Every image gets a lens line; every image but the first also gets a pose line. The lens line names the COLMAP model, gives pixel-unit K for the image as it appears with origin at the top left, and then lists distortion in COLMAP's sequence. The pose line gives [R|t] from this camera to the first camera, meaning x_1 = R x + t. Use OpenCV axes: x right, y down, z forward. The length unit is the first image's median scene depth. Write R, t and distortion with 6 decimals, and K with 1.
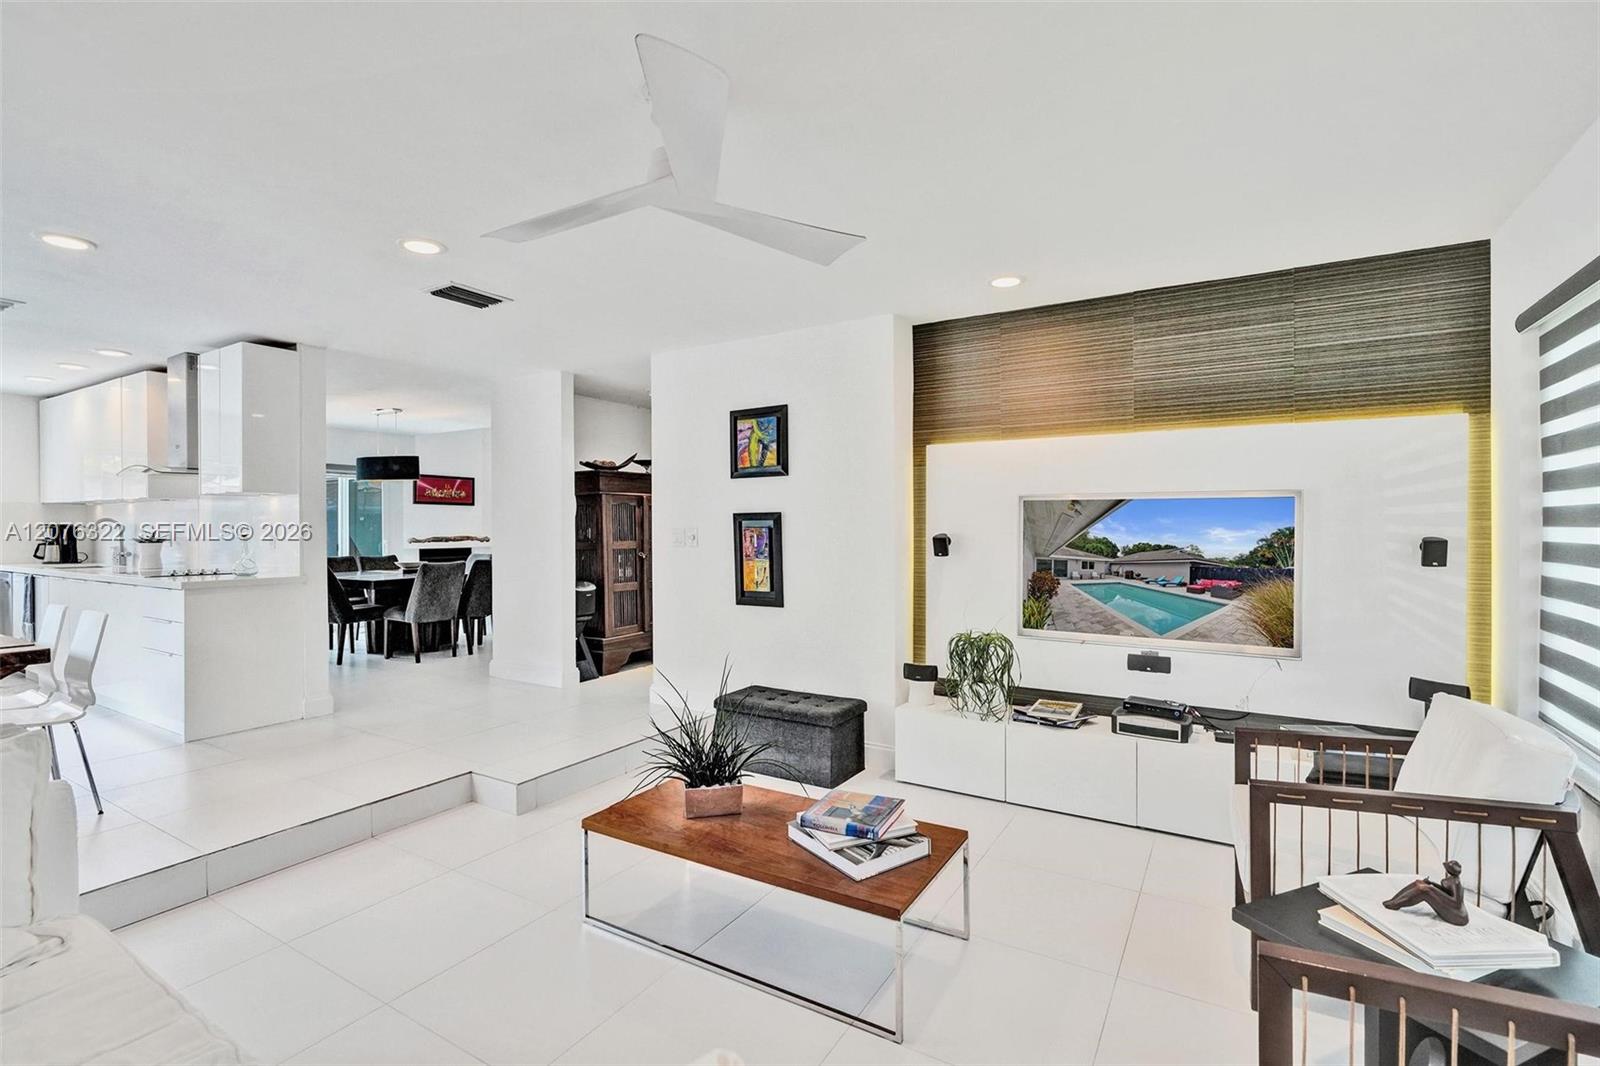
lens RADIAL K [[747.1, 0, 812.2], [0, 747.1, 538.6], [0, 0, 1]] dist [0.006048, 0.001087]
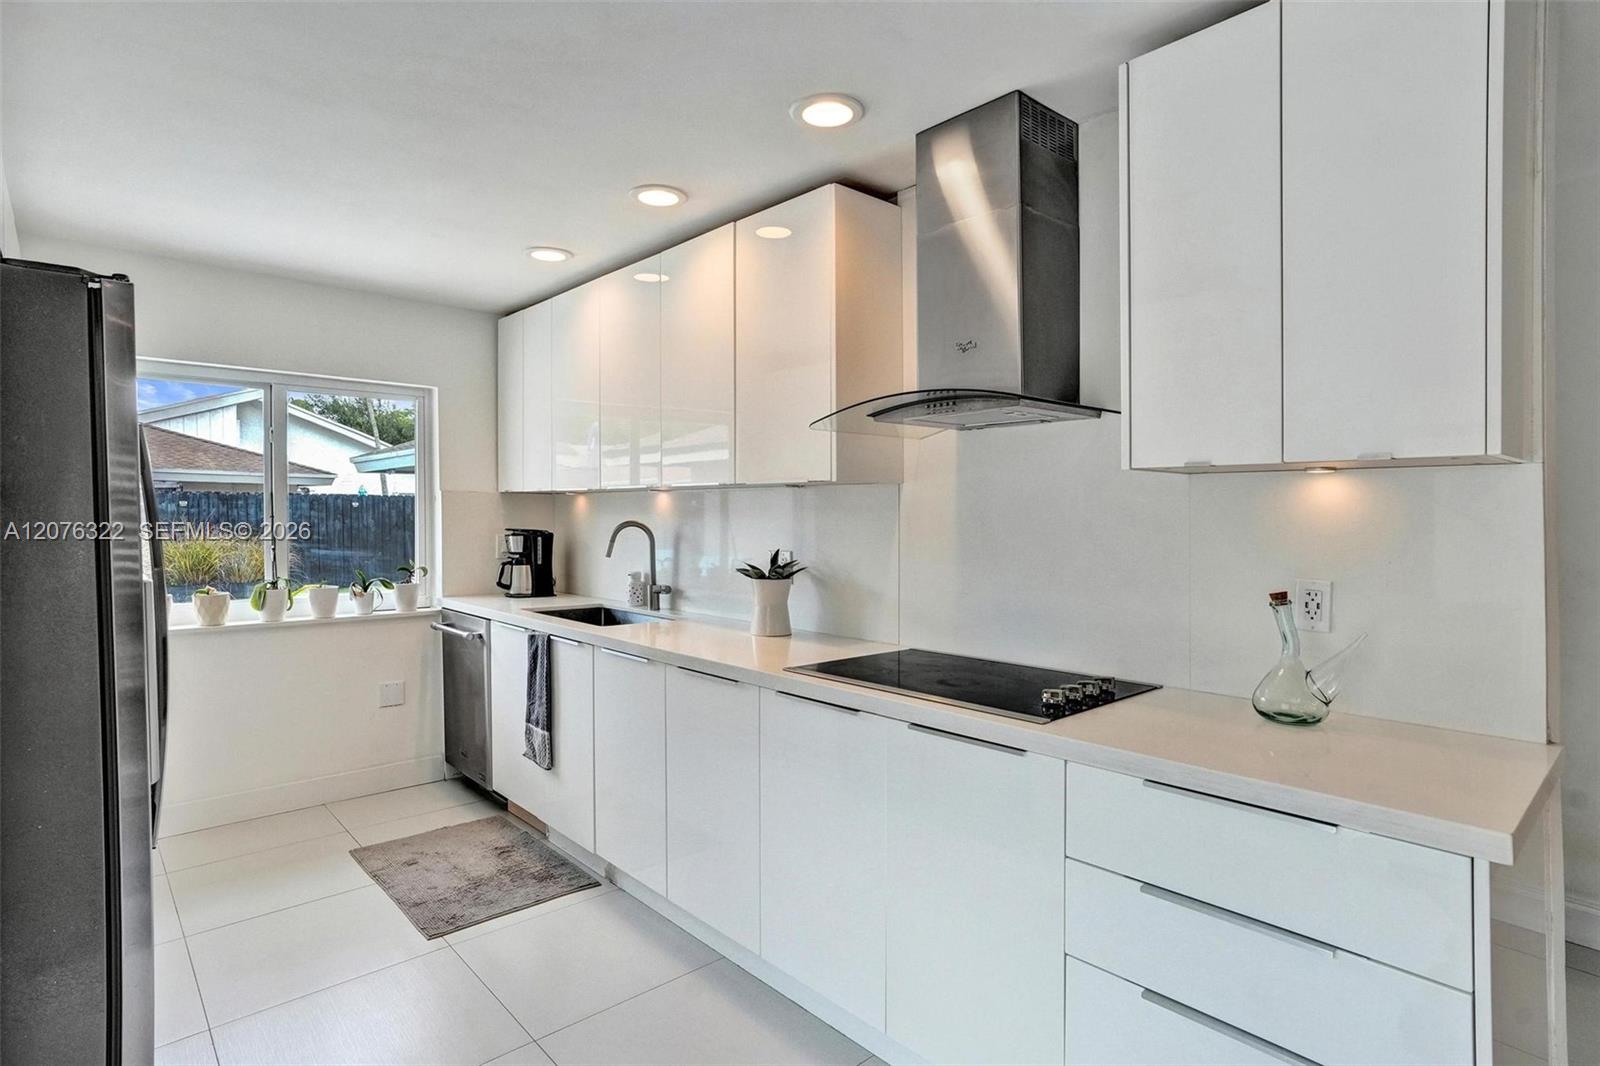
lens RADIAL K [[854.1, 0, 801.1], [0, 854.1, 527.0], [0, 0, 1]] dist [0.005764, 0.000213]
pose [[0.959217, 0.005592, -0.282617, -0.614076], [-0.000612, 0.999843, 0.017709, -0.032746], [0.282671, -0.016814, 0.959069, 0.425929]]
